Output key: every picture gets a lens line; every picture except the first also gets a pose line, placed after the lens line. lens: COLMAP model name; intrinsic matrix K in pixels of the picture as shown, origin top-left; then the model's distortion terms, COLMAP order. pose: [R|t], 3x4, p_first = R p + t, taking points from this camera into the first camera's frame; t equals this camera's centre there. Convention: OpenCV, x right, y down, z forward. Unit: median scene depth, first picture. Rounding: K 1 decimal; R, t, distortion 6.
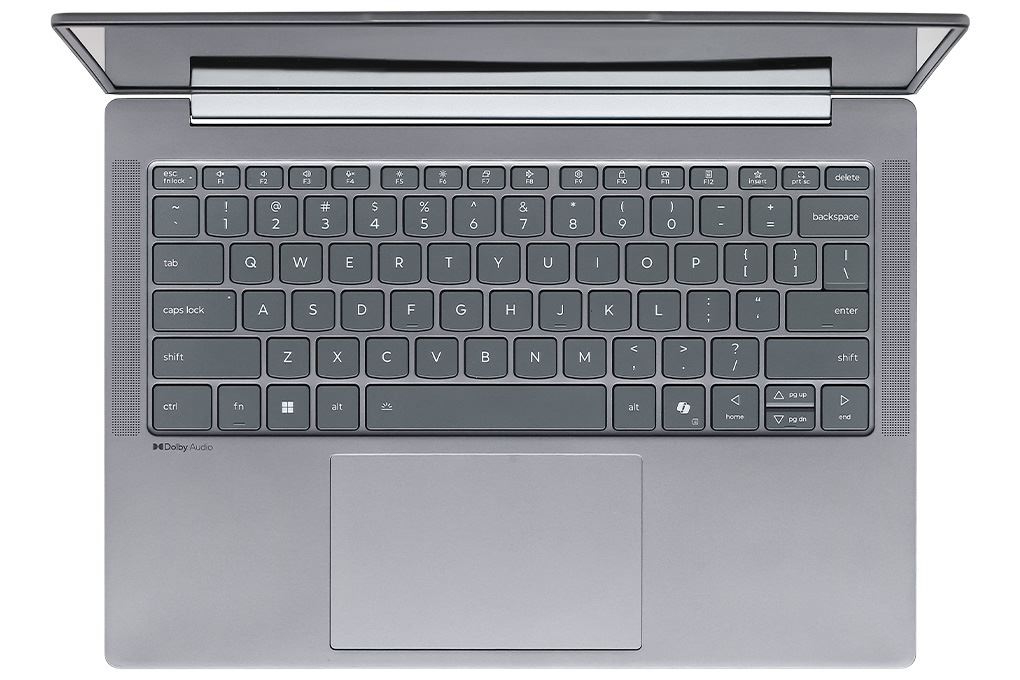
lens RADIAL K [[3896.5, 0, 511.4], [0, 3896.5, 343.0], [0, 0, 1]] dist [0.167809, 0.000000]
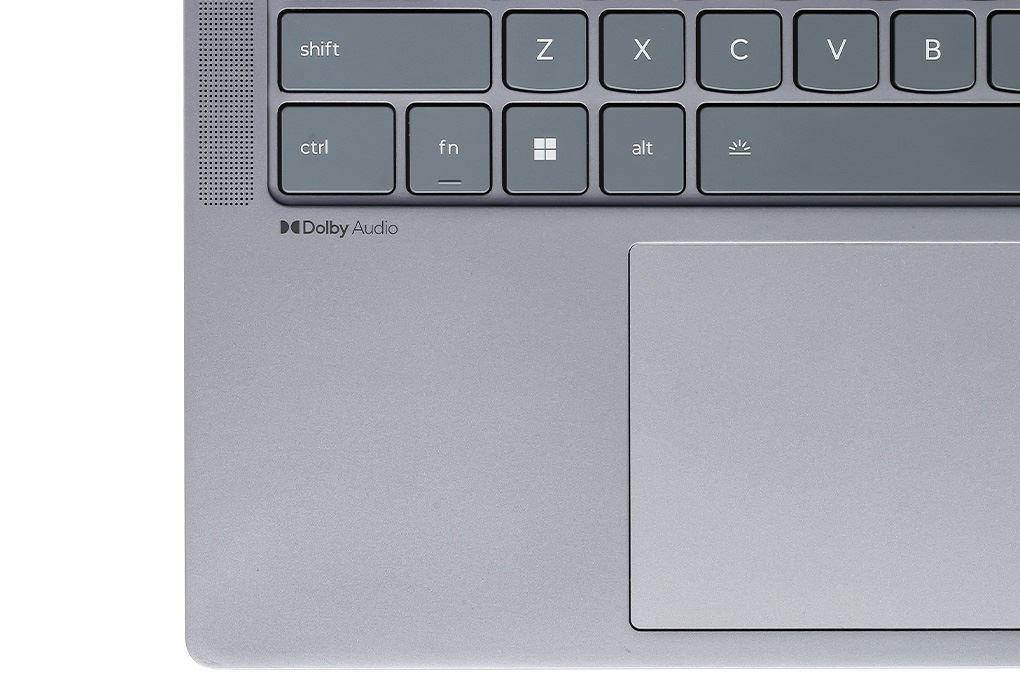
lens RADIAL K [[3896.5, 0, 486.0], [0, 3896.5, 274.1], [0, 0, 1]] dist [0.167809, 0.000000]
pose [[0.999261, -0.008198, -0.037562, -0.046310], [0.007647, 0.999861, -0.014808, 0.040173], [0.037678, 0.014509, 0.999185, 0.497289]]
